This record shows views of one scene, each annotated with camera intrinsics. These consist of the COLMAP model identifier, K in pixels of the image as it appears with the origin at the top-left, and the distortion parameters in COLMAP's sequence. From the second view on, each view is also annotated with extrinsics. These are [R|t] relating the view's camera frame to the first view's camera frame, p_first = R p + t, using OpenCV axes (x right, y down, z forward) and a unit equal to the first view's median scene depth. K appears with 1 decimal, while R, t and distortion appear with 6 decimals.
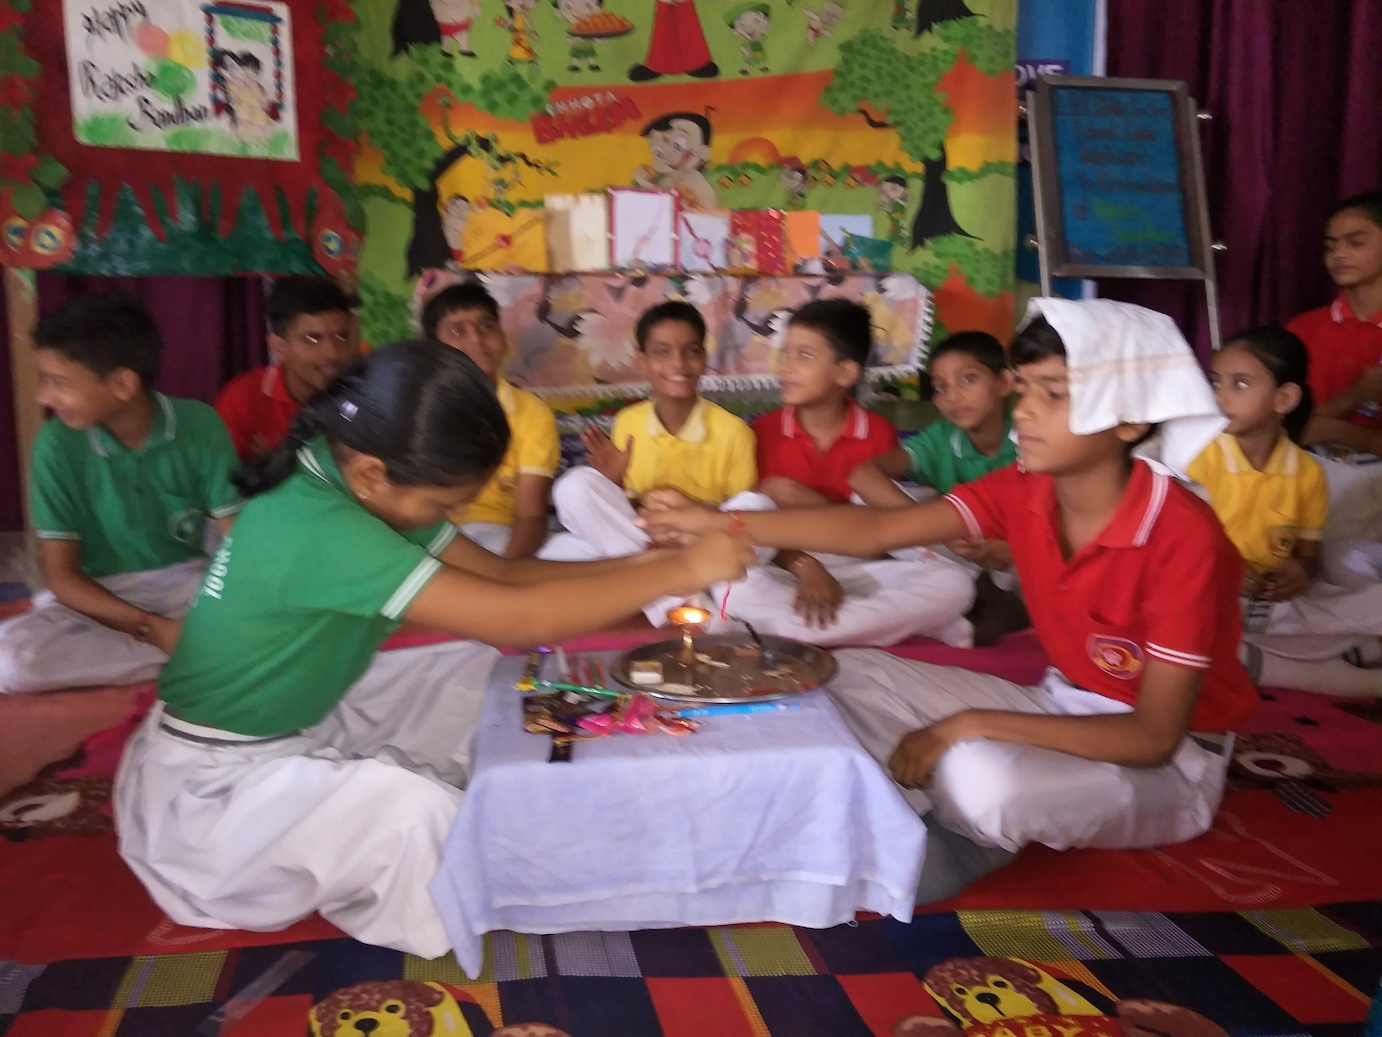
lens RADIAL K [[1159.6, 0, 682.0], [0, 1159.6, 513.6], [0, 0, 1]] dist [0.021755, -0.049718]
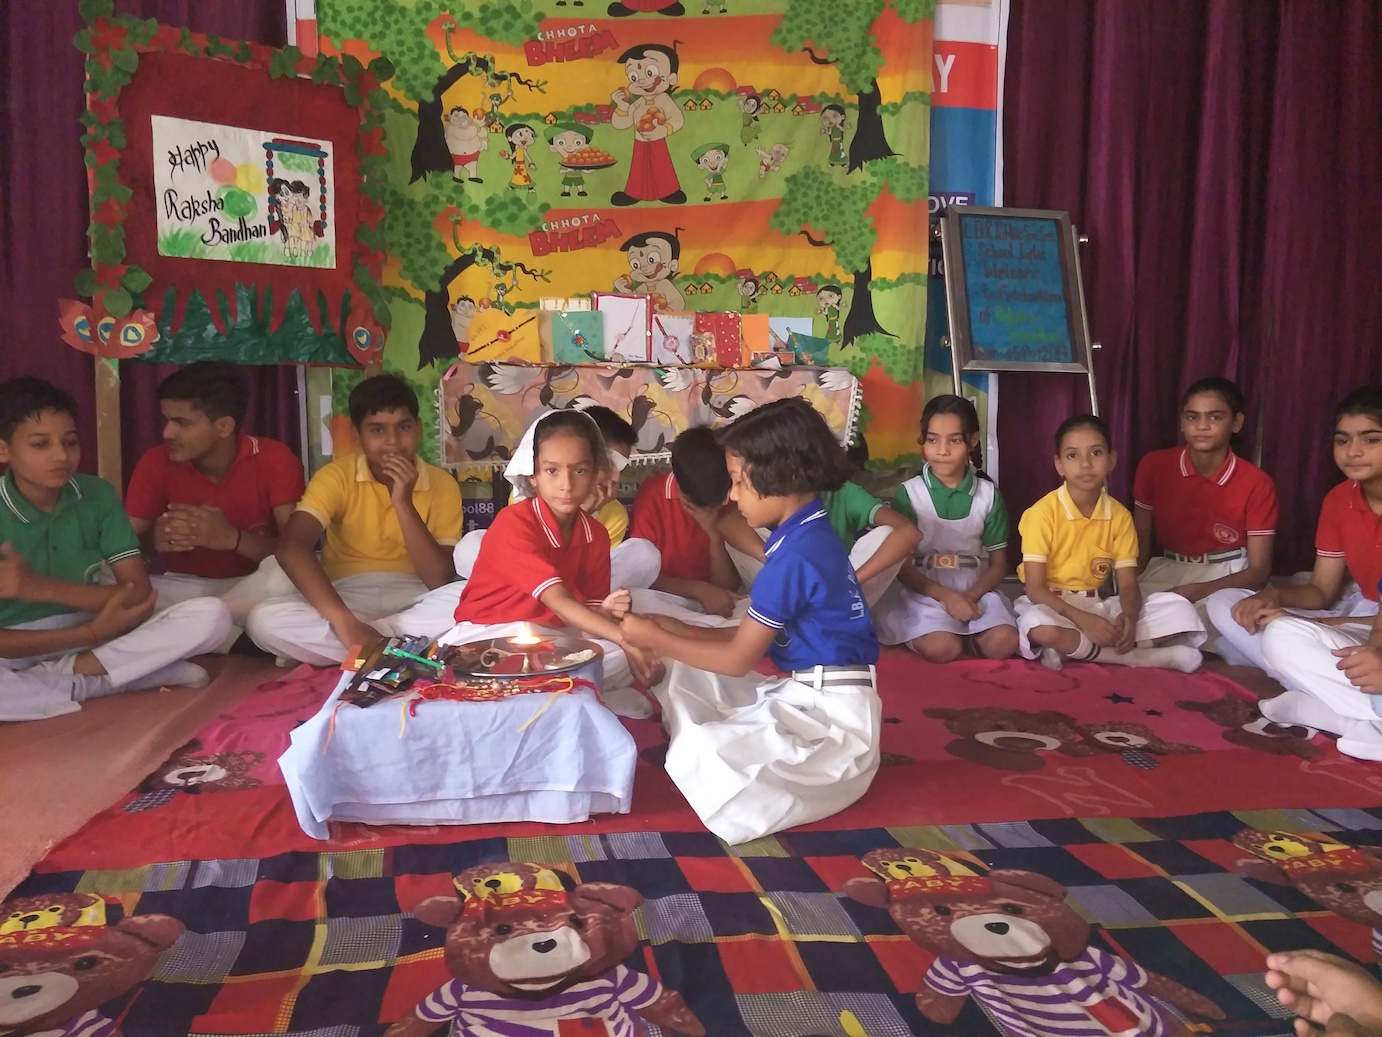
lens RADIAL K [[1159.6, 0, 685.8], [0, 1159.6, 515.9], [0, 0, 1]] dist [0.021755, -0.049718]
pose [[0.998377, 0.002072, 0.056917, -0.036302], [0.001330, 0.998218, -0.059663, 0.018574], [-0.056939, 0.059642, 0.996595, -0.175499]]
